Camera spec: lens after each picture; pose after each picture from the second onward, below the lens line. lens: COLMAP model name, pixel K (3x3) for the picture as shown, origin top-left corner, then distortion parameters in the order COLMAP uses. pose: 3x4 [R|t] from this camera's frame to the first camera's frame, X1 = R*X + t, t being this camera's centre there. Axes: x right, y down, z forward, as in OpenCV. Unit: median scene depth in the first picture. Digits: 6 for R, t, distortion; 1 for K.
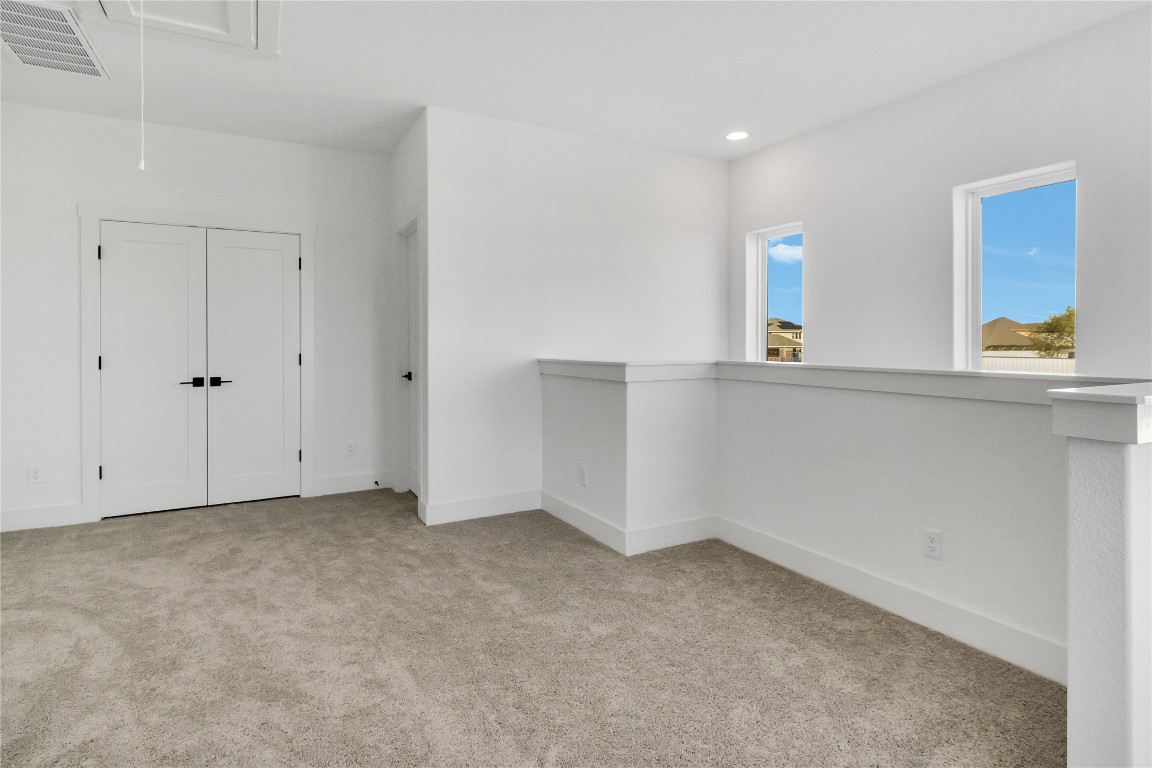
lens RADIAL K [[551.7, 0, 516.2], [0, 551.7, 356.2], [0, 0, 1]] dist [0.002747, -0.000204]
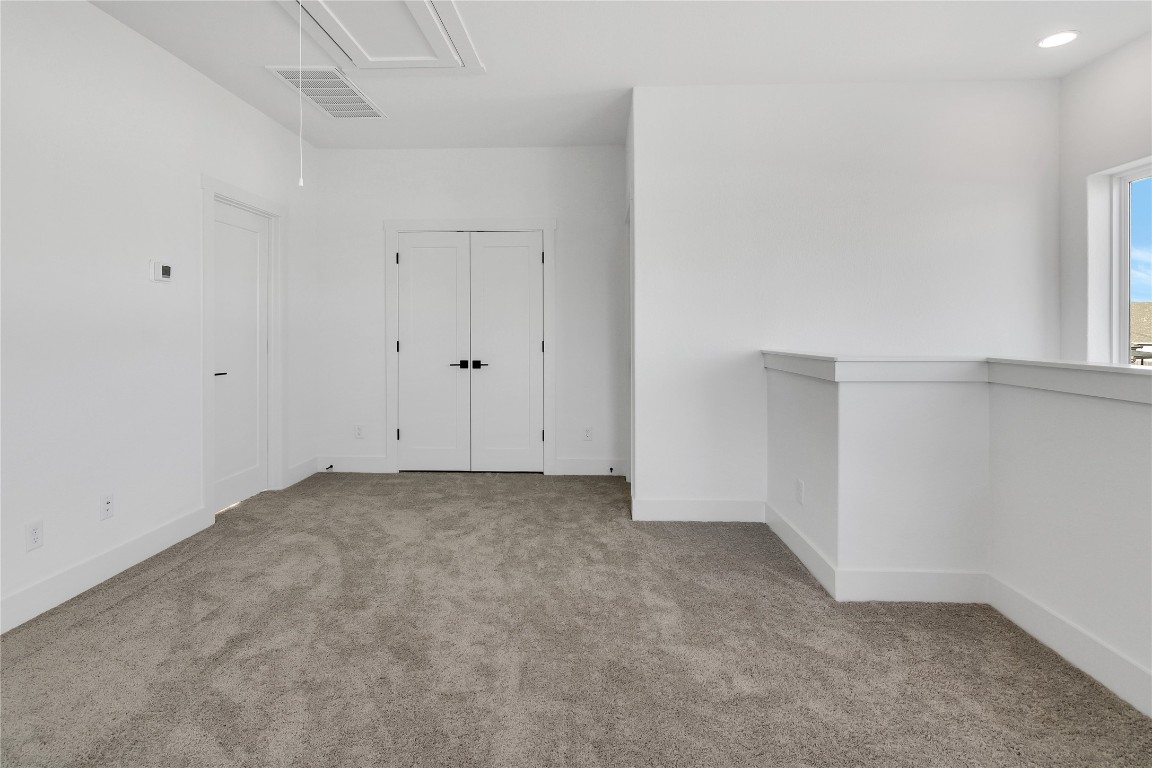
lens RADIAL K [[541.3, 0, 574.3], [0, 541.3, 342.1], [0, 0, 1]] dist [0.001131, 0.000066]
pose [[0.886618, 0.013232, -0.462314, 0.231005], [-0.015387, 0.999881, -0.000892, -0.004012], [0.462247, 0.007905, 0.886716, 0.136517]]
